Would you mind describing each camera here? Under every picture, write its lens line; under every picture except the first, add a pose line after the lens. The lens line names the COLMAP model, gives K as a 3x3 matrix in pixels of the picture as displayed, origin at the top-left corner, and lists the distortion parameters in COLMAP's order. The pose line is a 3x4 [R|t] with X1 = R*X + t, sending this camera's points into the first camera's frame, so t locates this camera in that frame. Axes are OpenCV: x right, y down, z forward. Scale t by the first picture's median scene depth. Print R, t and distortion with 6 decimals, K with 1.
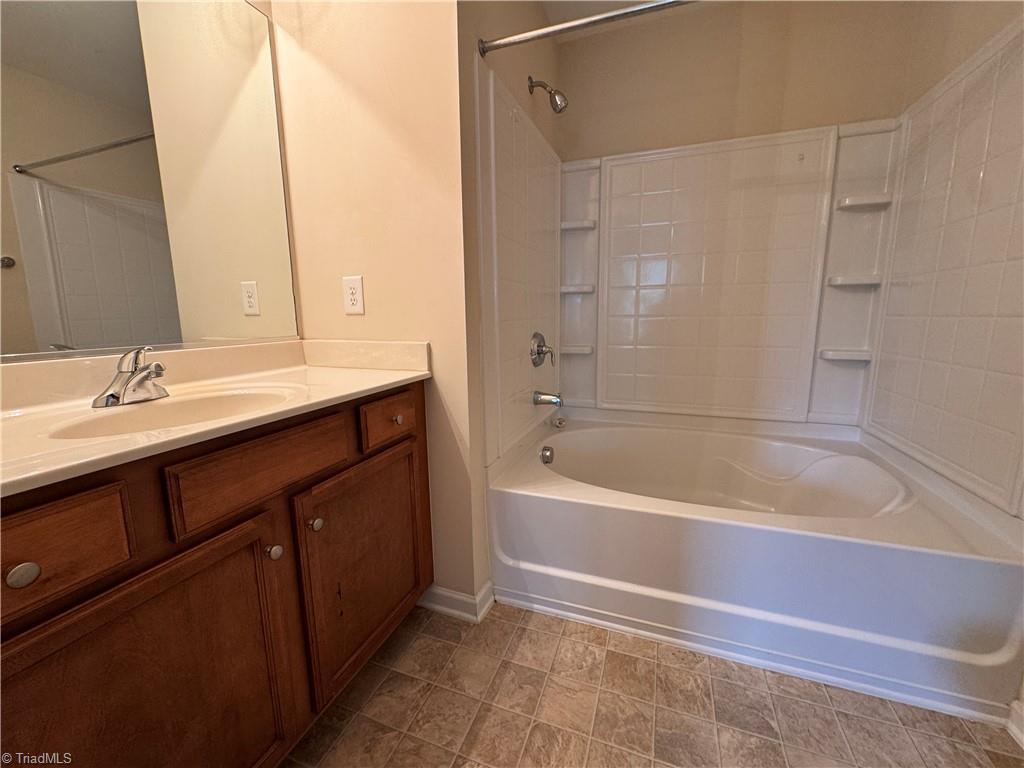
lens RADIAL K [[410.1, 0, 509.4], [0, 410.1, 382.1], [0, 0, 1]] dist [-0.002589, 0.000278]
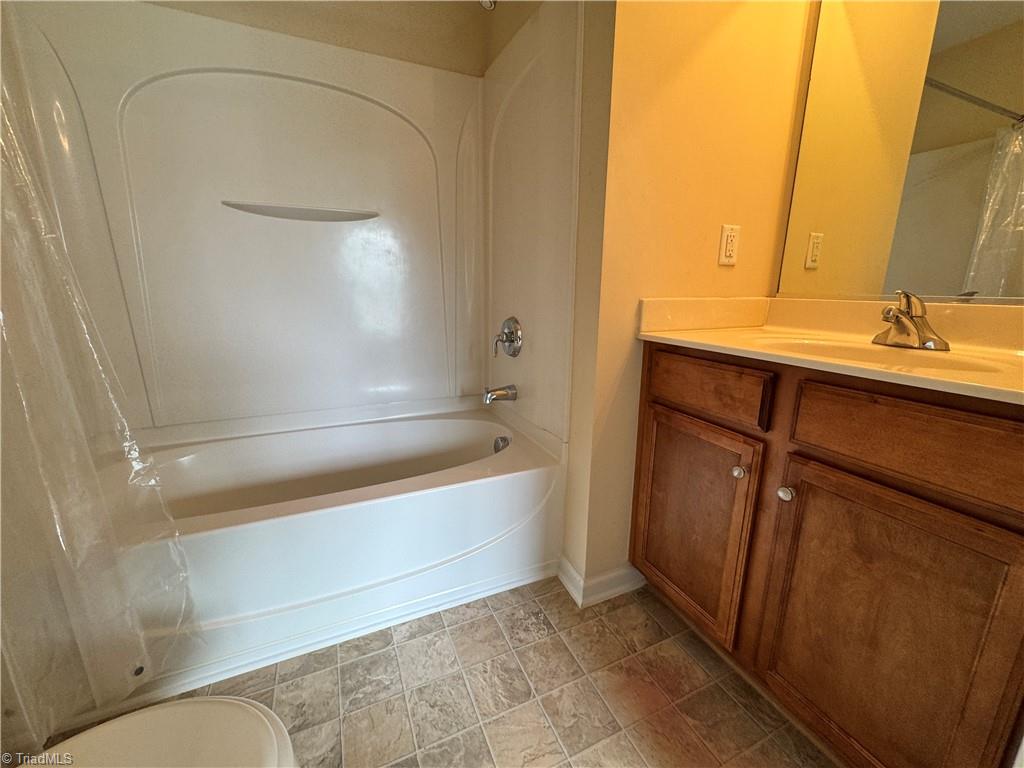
lens RADIAL K [[410.1, 0, 509.2], [0, 410.1, 385.1], [0, 0, 1]] dist [-0.002589, 0.000278]
pose [[-0.715038, 0.170894, -0.677876, 0.611445], [-0.107760, 0.931128, 0.348408, -0.167328], [0.690730, 0.322173, -0.647377, 1.312866]]
